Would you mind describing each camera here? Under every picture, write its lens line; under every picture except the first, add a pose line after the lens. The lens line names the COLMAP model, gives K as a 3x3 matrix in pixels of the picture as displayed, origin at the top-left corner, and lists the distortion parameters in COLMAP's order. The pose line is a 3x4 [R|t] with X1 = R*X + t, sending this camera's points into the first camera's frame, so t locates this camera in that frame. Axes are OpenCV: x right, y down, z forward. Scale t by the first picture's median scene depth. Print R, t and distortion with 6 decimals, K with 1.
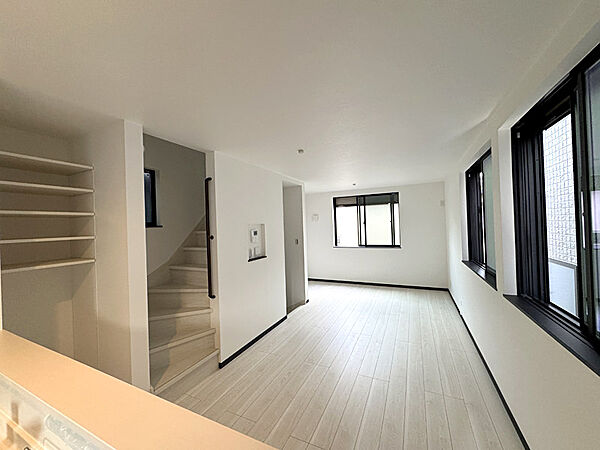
lens RADIAL K [[238.7, 0, 300.6], [0, 238.7, 221.5], [0, 0, 1]] dist [0.007653, -0.000945]
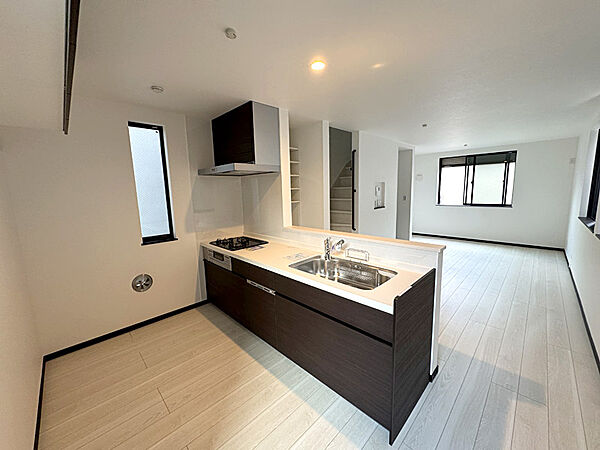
lens RADIAL K [[238.7, 0, 302.4], [0, 238.7, 223.1], [0, 0, 1]] dist [0.007653, -0.000945]
pose [[0.943628, 0.053156, -0.326711, -0.091811], [0.001136, 0.986496, 0.163784, 0.010172], [0.331006, -0.154922, 0.930825, -0.278395]]
